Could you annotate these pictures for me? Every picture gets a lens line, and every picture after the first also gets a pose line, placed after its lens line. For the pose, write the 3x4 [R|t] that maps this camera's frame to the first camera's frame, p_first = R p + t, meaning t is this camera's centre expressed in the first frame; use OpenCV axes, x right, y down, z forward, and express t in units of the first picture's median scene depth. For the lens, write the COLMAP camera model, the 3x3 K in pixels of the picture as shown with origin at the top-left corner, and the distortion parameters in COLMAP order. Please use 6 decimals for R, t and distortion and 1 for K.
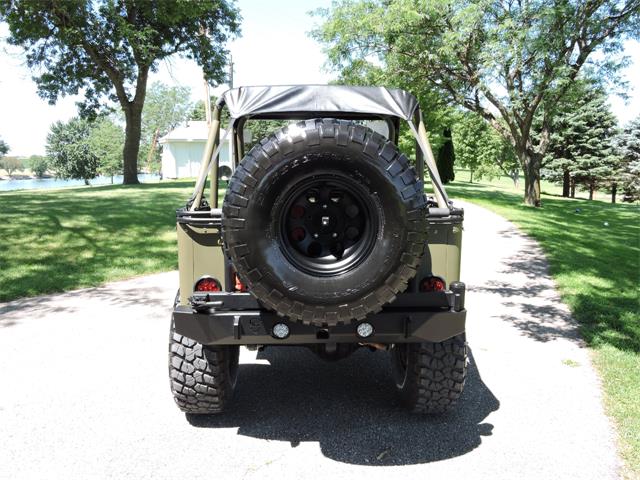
lens RADIAL K [[501.8, 0, 322.6], [0, 501.8, 238.3], [0, 0, 1]] dist [0.002443, -0.010174]
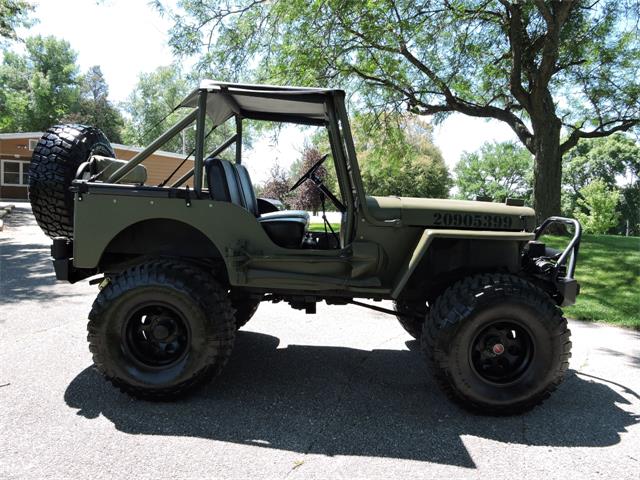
lens RADIAL K [[501.8, 0, 322.6], [0, 501.8, 238.3], [0, 0, 1]] dist [0.002443, -0.010174]
pose [[-0.047398, 0.079749, -0.995687, 0.208894], [-0.199190, 0.976033, 0.087657, -0.021202], [0.978814, 0.202486, -0.030376, 0.236320]]
